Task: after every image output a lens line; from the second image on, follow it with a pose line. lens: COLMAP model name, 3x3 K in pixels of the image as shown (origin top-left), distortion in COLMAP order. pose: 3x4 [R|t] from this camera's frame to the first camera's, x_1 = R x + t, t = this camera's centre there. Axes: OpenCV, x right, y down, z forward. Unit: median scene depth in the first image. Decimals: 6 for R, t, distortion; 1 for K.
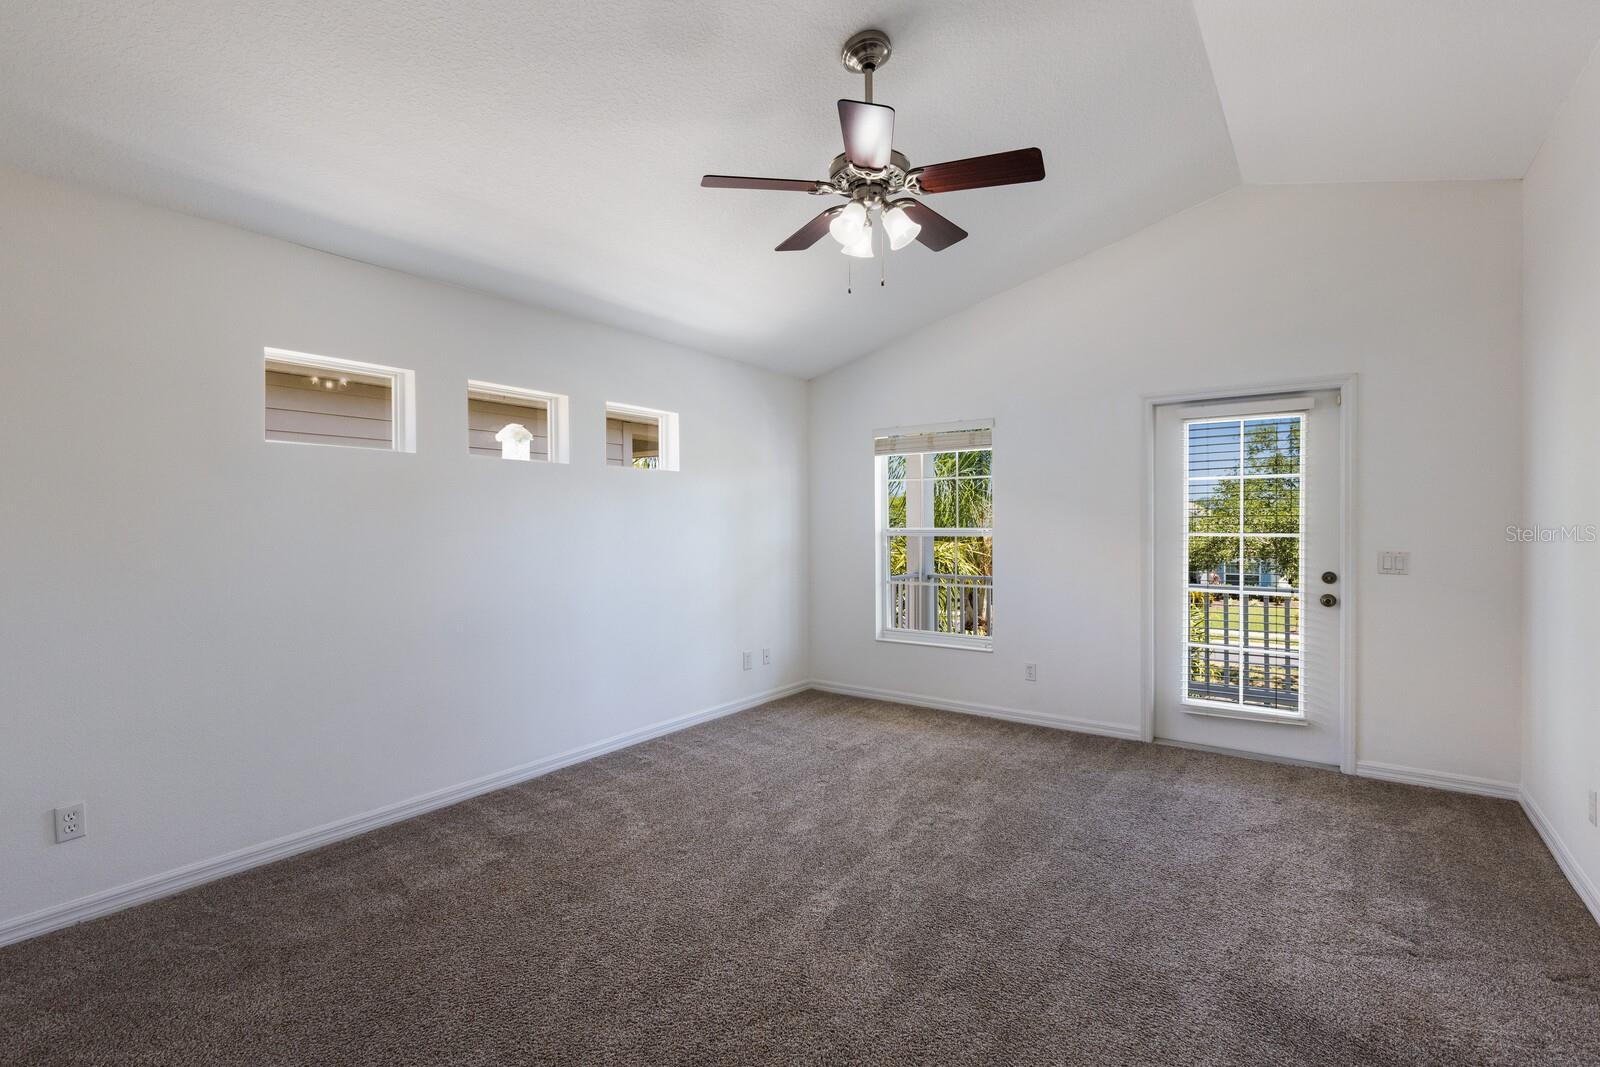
lens RADIAL K [[741.9, 0, 853.3], [0, 741.9, 527.4], [0, 0, 1]] dist [-0.001369, 0.000542]
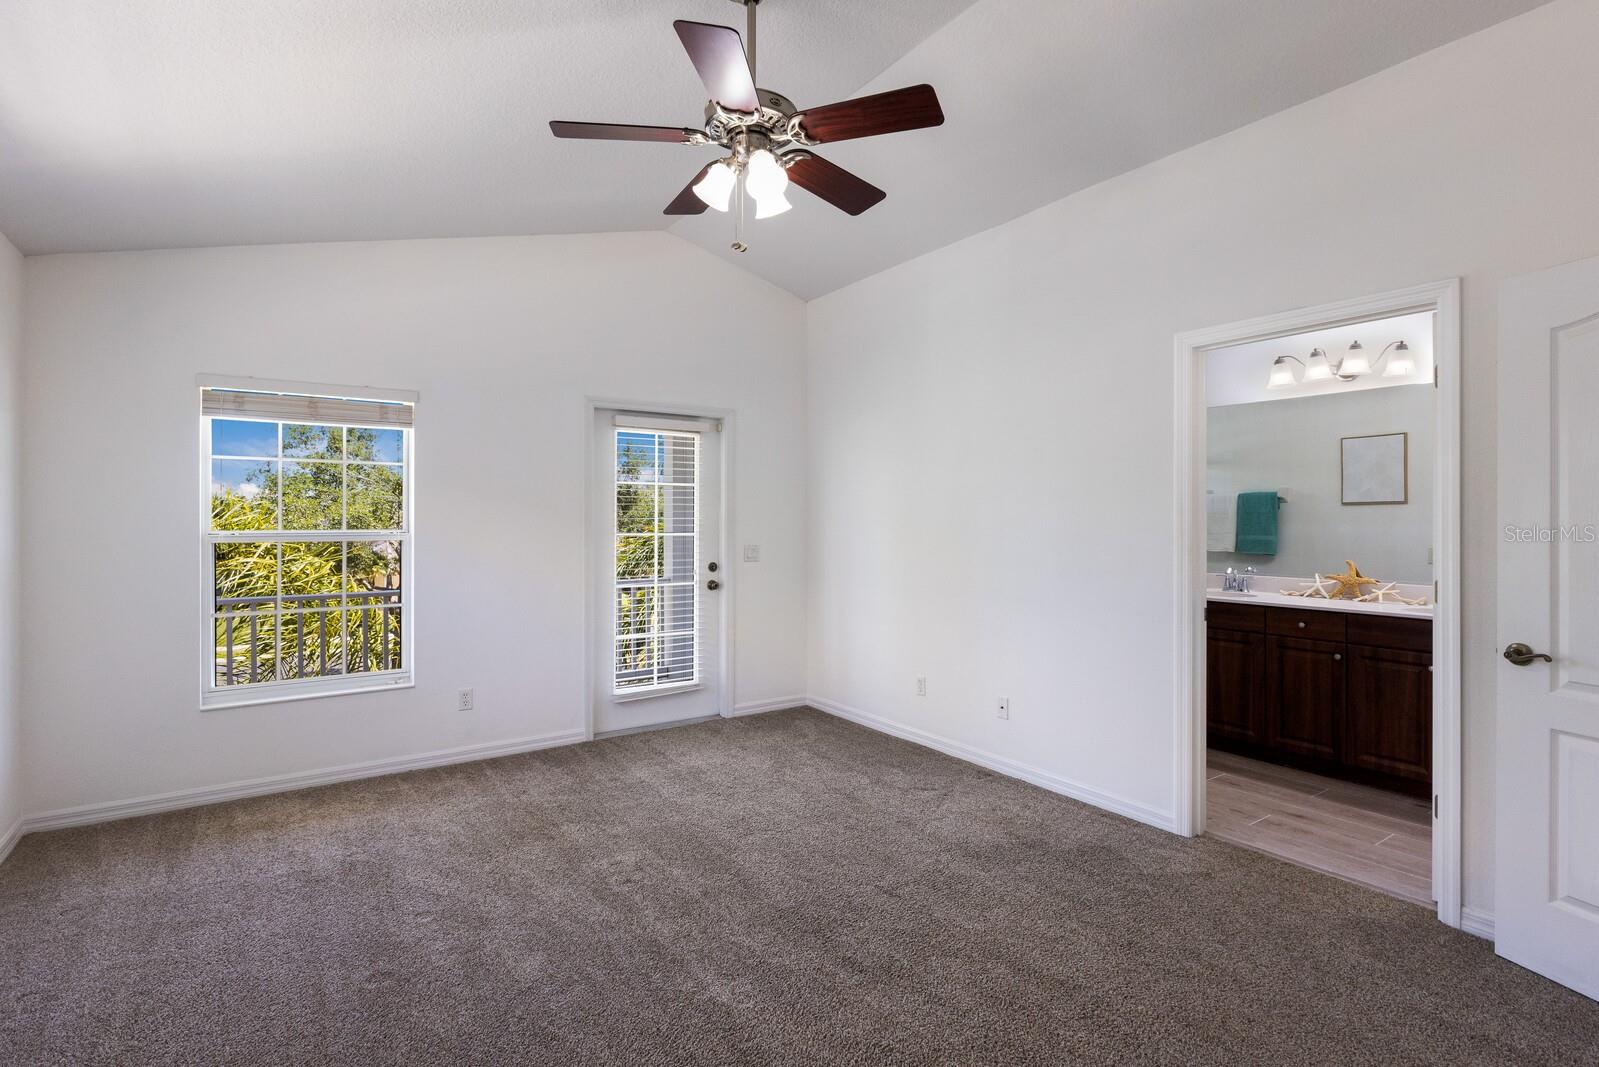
lens RADIAL K [[741.5, 0, 797.4], [0, 741.5, 525.7], [0, 0, 1]] dist [-0.001369, 0.000542]
pose [[0.371880, -0.002867, 0.928276, -0.477001], [0.003039, 0.999994, 0.001871, -0.004612], [-0.928276, 0.002125, 0.371886, 0.397092]]
